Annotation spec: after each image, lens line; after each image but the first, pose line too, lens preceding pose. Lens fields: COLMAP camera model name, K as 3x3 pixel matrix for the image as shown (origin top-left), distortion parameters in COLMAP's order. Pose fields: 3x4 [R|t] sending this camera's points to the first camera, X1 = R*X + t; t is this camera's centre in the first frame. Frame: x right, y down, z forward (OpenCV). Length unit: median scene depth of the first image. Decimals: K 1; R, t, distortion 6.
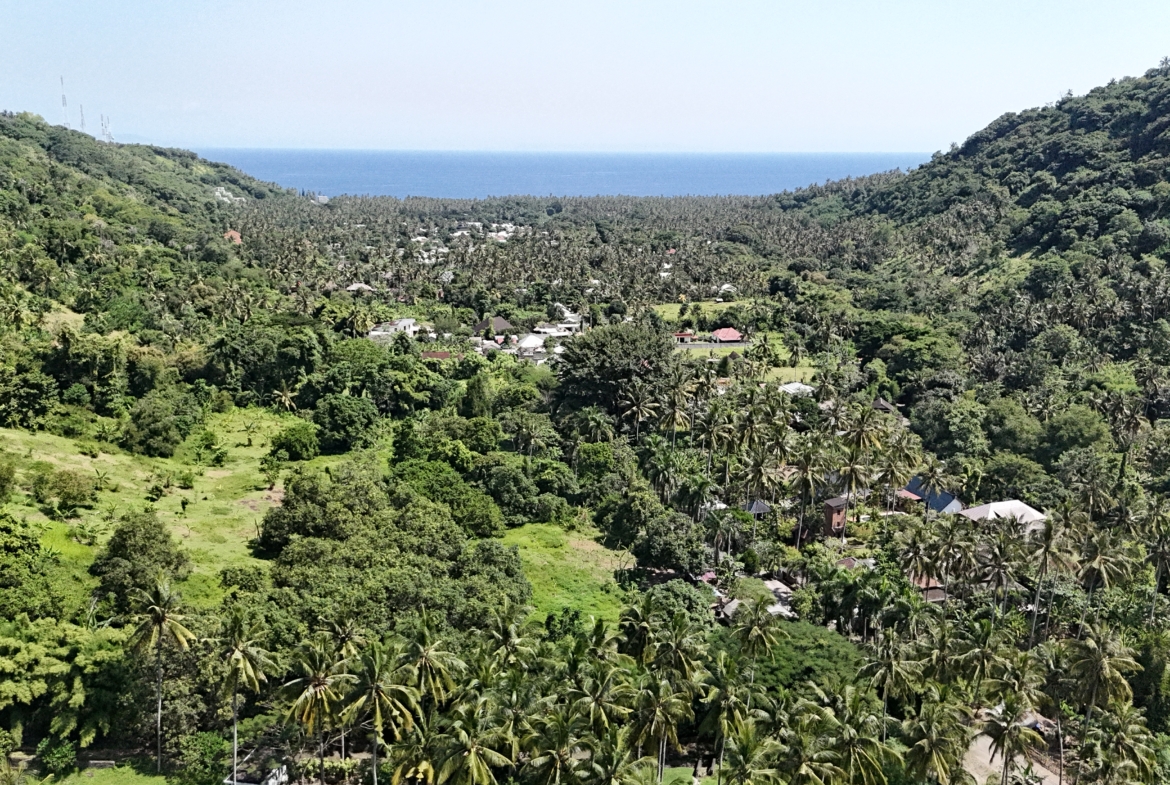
lens RADIAL K [[1041.9, 0, 585.7], [0, 1041.9, 389.1], [0, 0, 1]] dist [0.063907, -0.060749]
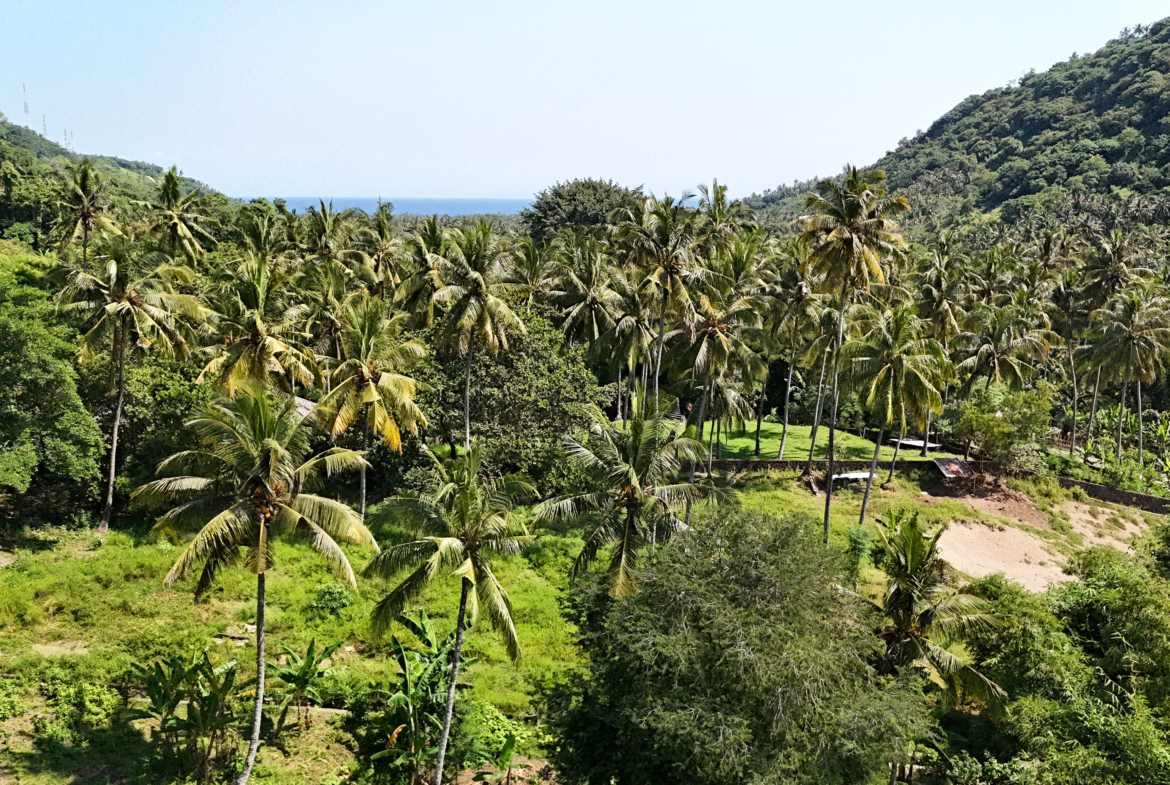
lens RADIAL K [[1041.9, 0, 585.2], [0, 1041.9, 393.5], [0, 0, 1]] dist [0.063907, -0.060749]
pose [[0.999466, 0.007754, 0.031758, -0.001989], [-0.004961, 0.996188, -0.087095, 0.128434], [-0.032312, 0.086890, 0.995694, 0.030560]]
